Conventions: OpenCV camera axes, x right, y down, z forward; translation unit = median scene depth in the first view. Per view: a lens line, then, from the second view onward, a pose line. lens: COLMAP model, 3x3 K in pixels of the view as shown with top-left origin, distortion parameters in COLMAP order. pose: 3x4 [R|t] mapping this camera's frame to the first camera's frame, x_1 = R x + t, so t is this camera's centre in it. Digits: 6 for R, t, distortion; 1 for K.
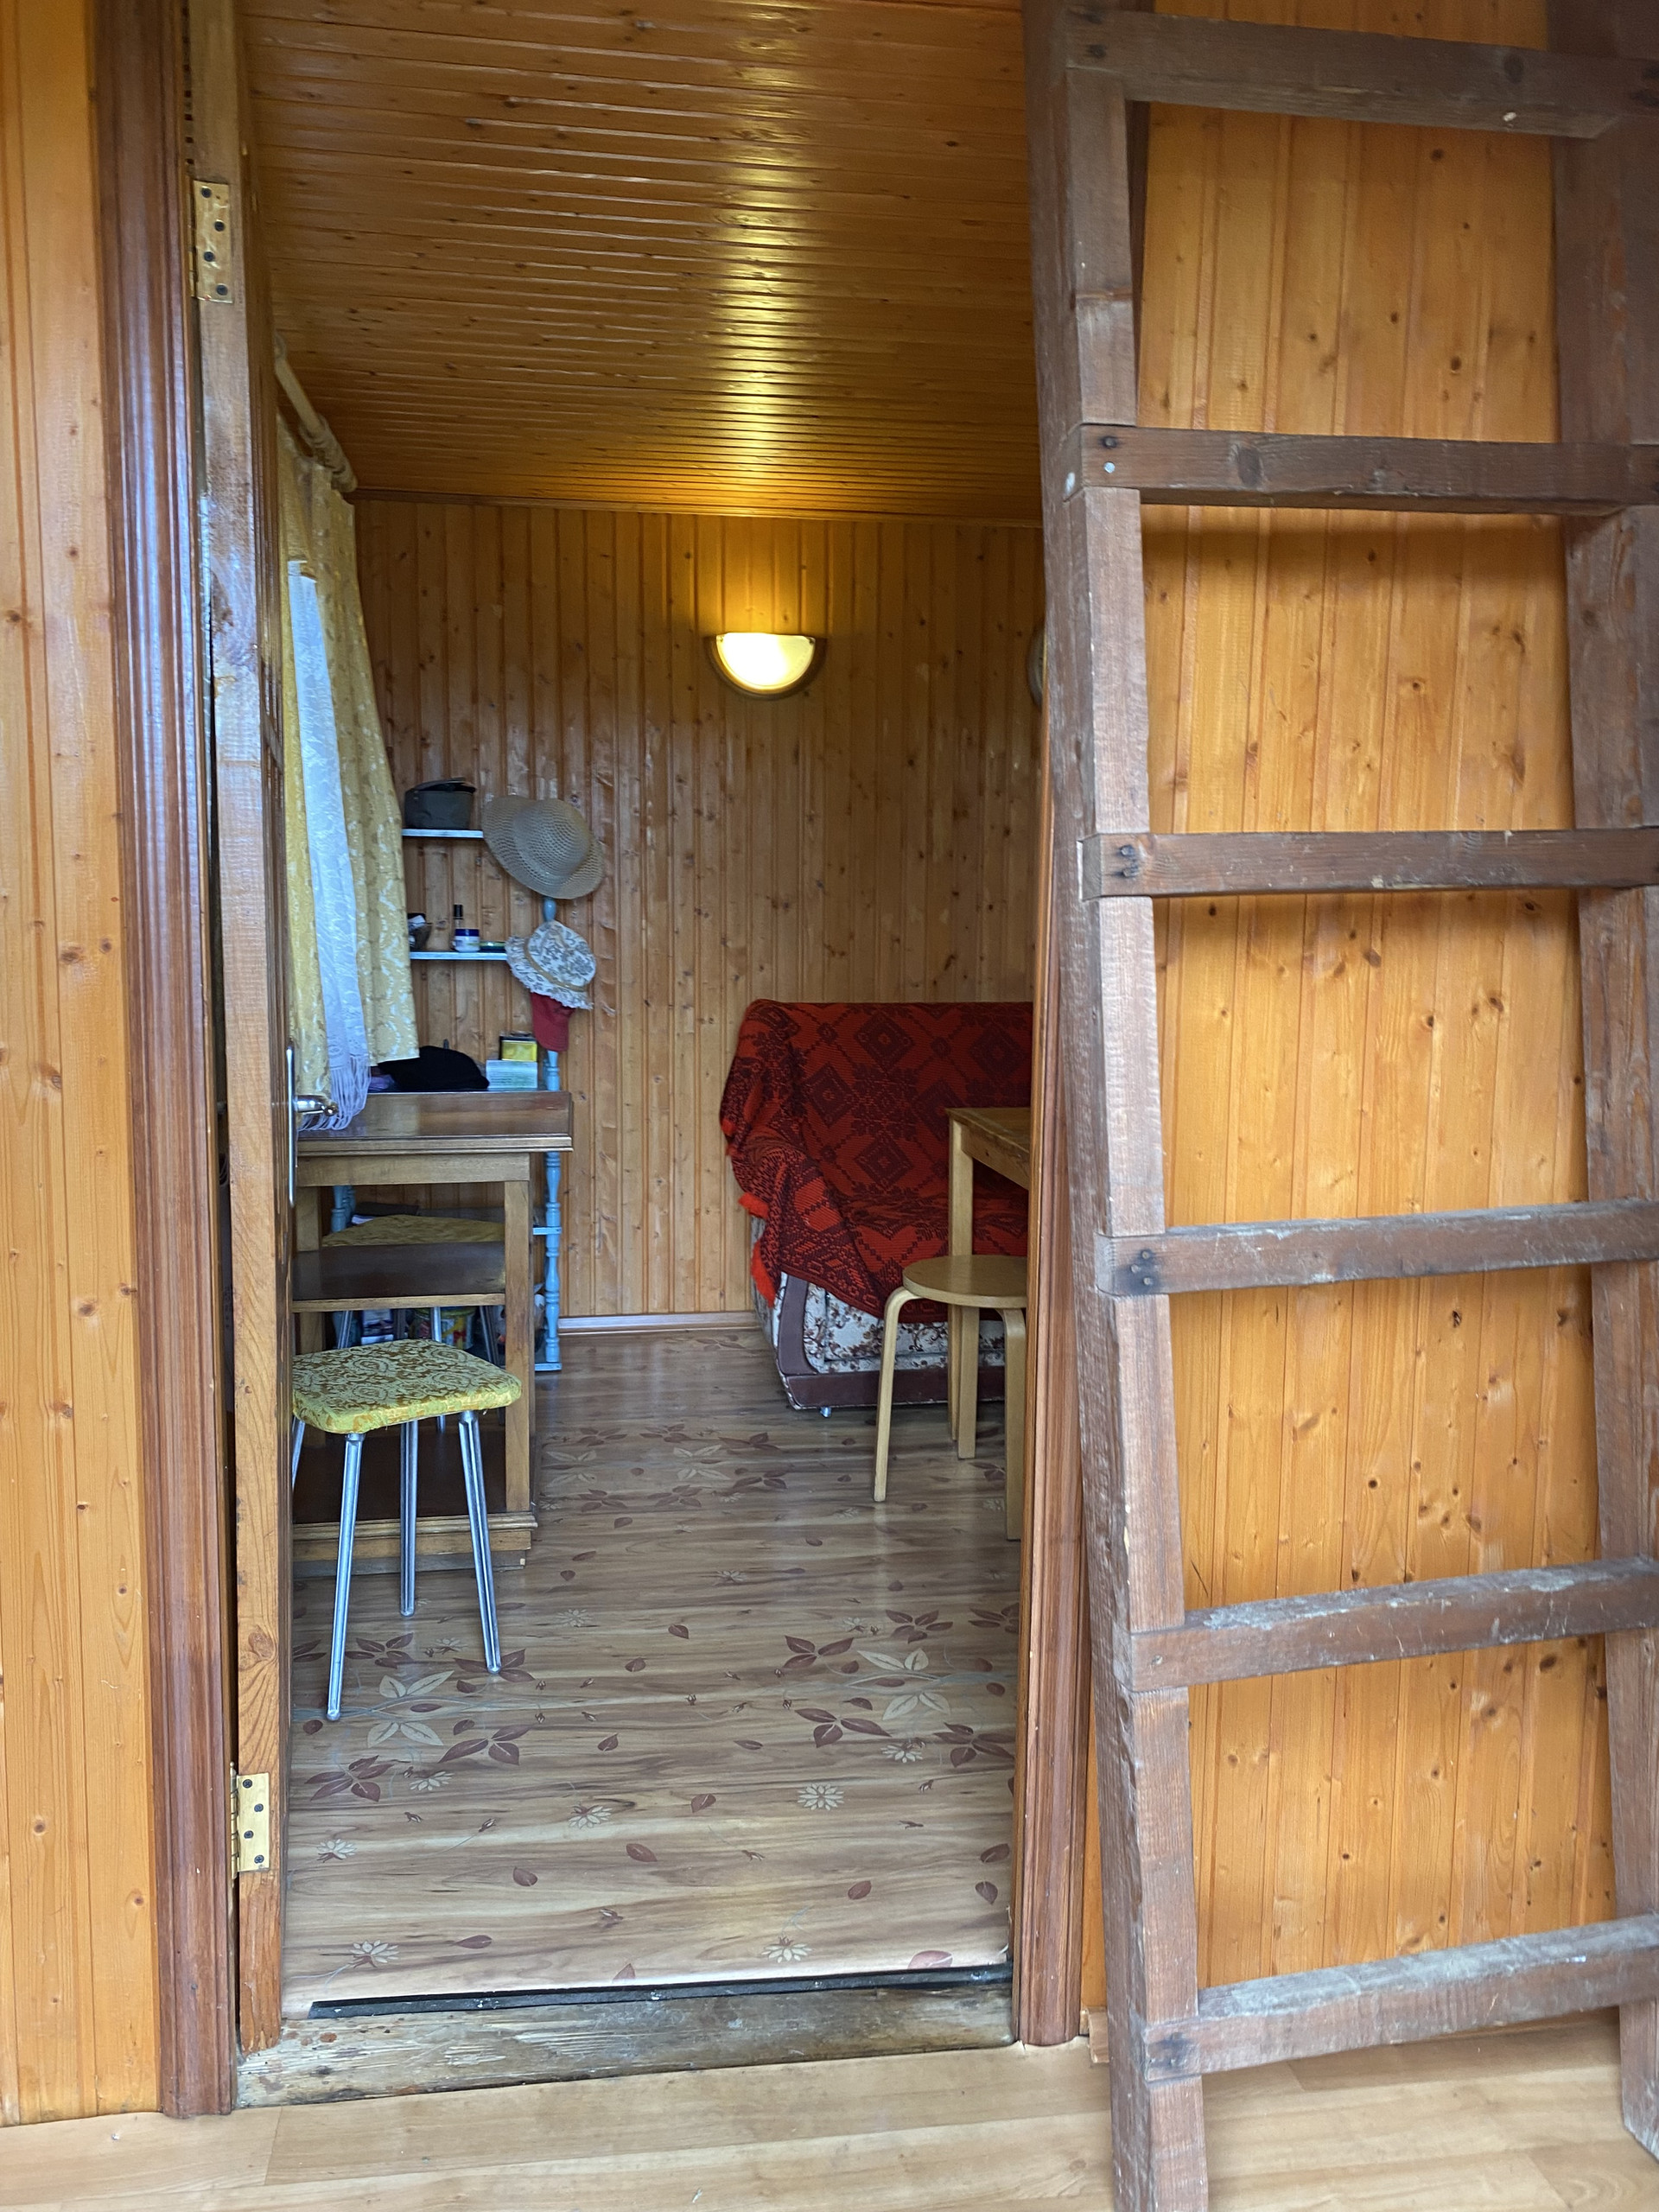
lens RADIAL K [[1680.2, 0, 828.7], [0, 1680.2, 1107.1], [0, 0, 1]] dist [0.048072, 0.000282]
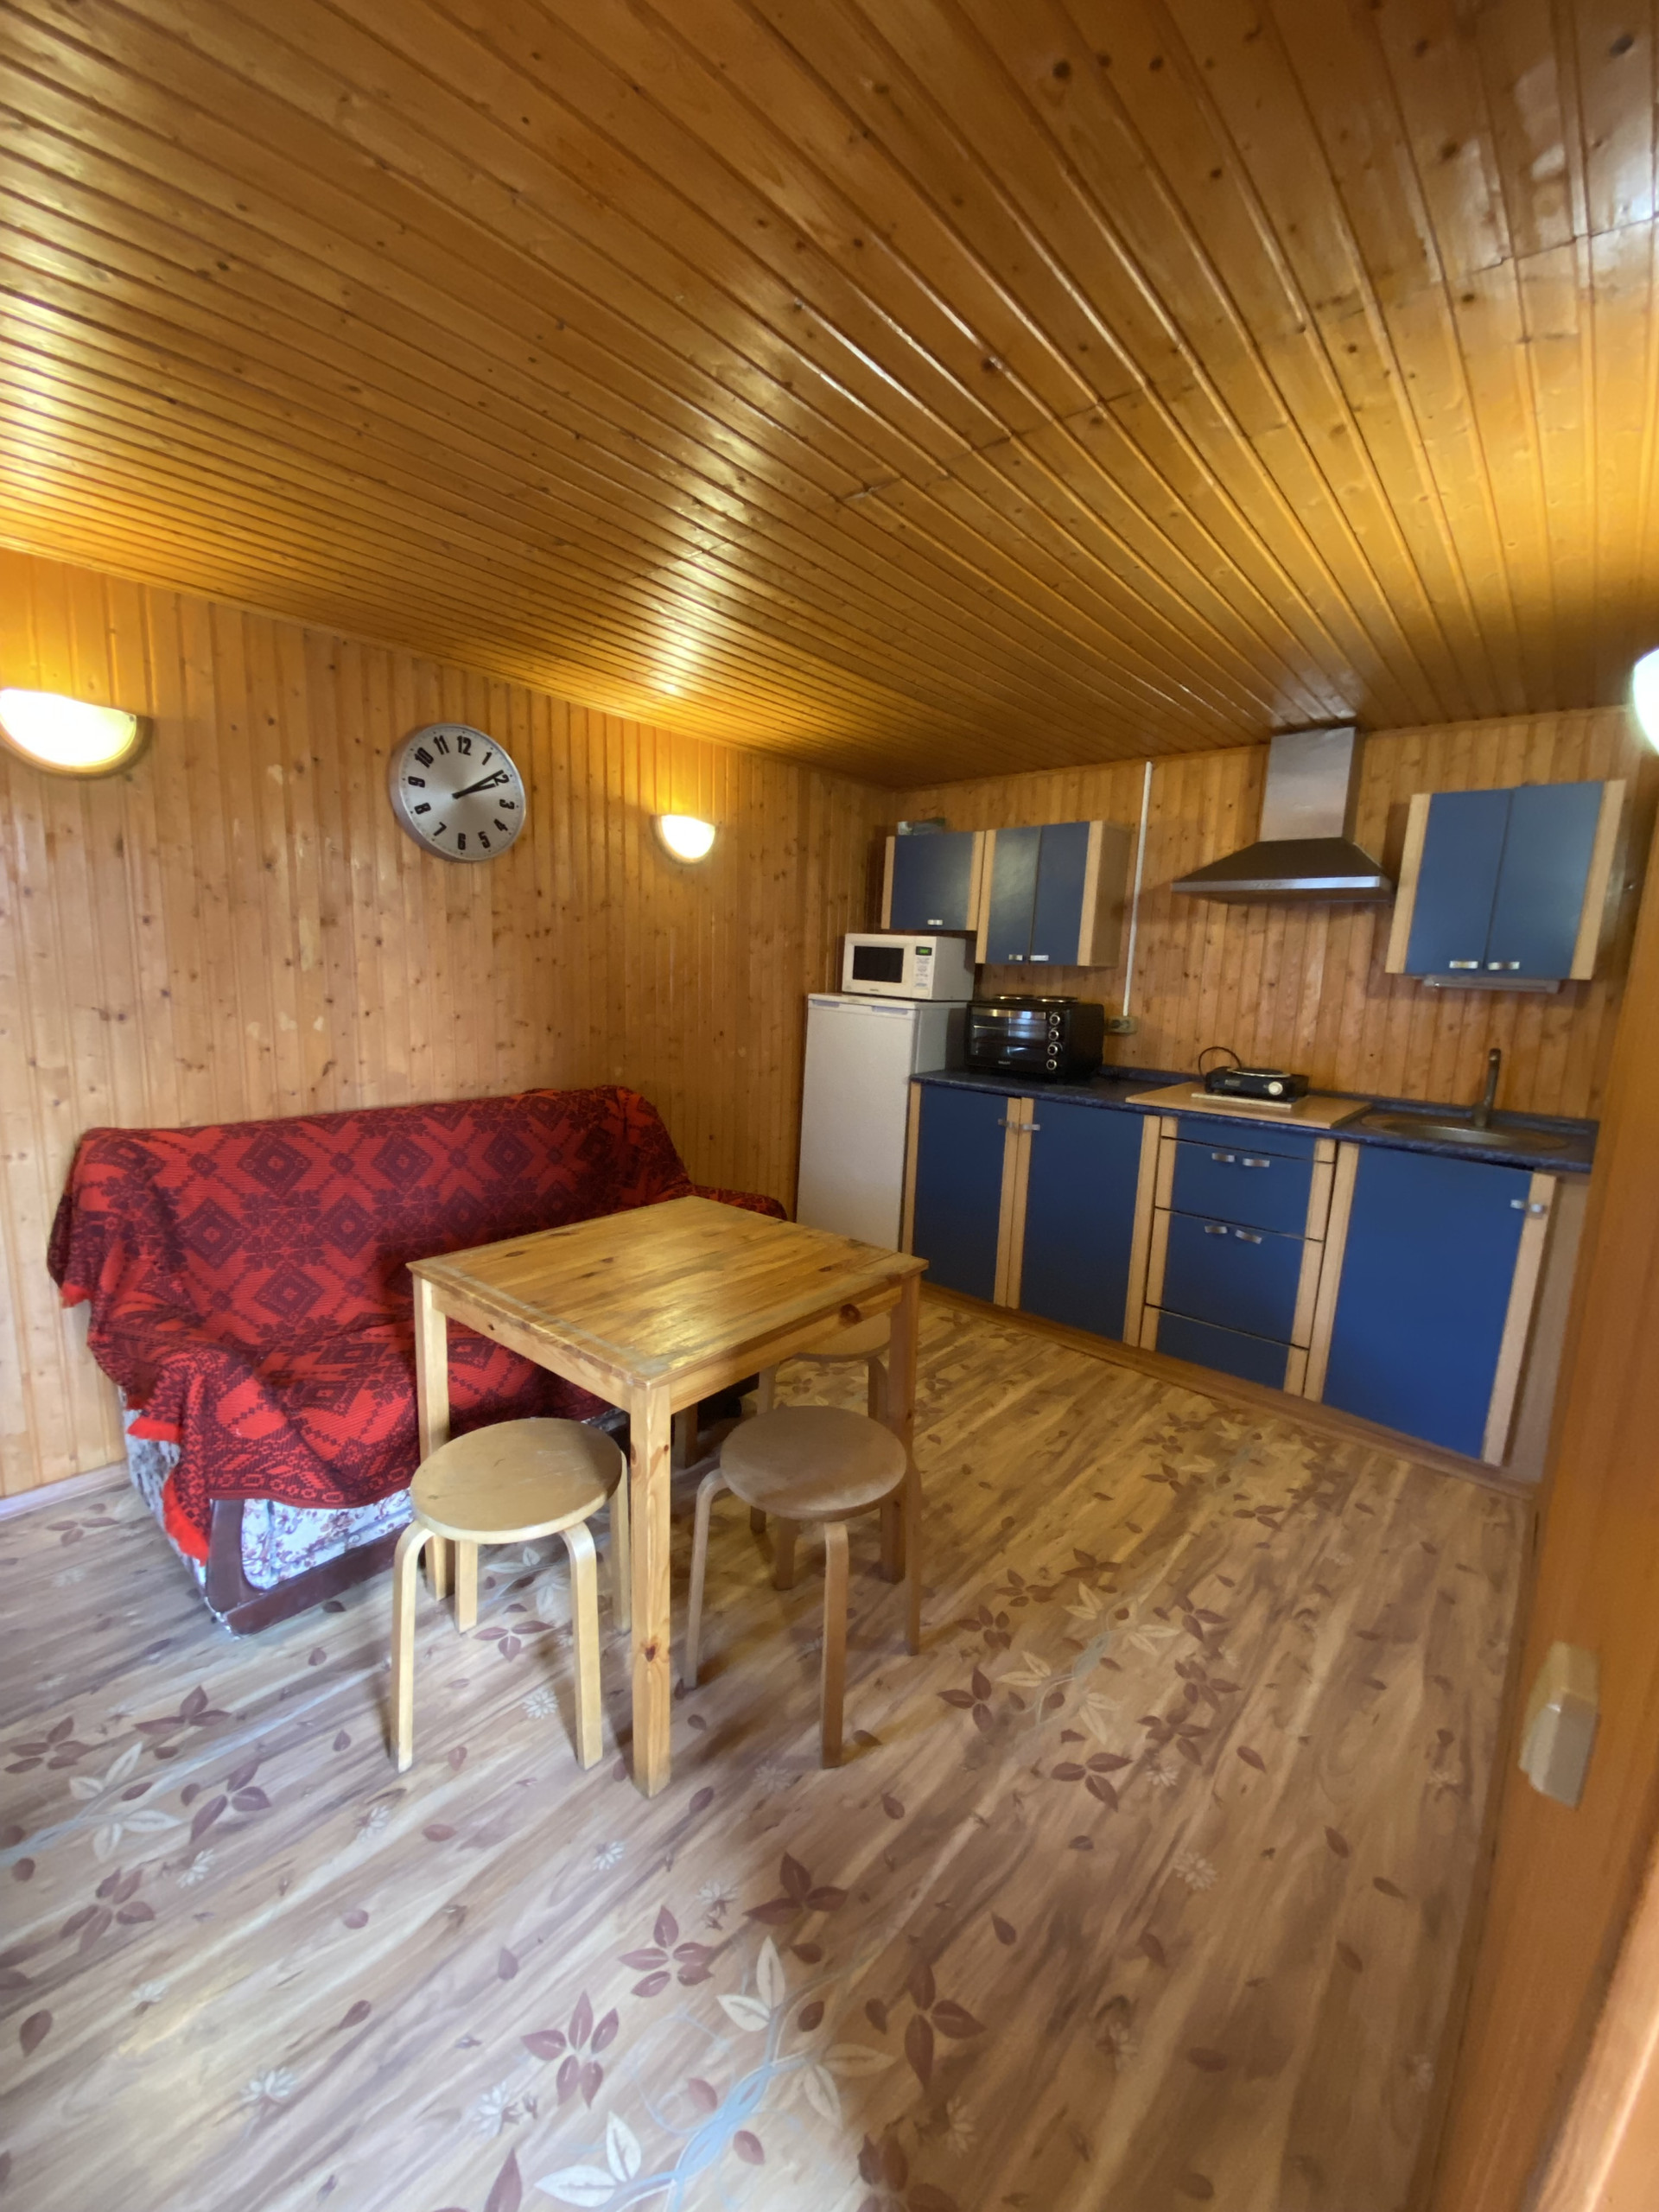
lens RADIAL K [[888.2, 0, 836.2], [0, 888.2, 1104.7], [0, 0, 1]] dist [0.002677, -0.010565]
pose [[0.745771, -0.081446, 0.661206, -0.057456], [0.038864, 0.996127, 0.078866, -0.097366], [-0.665068, -0.033119, 0.746048, 0.404428]]
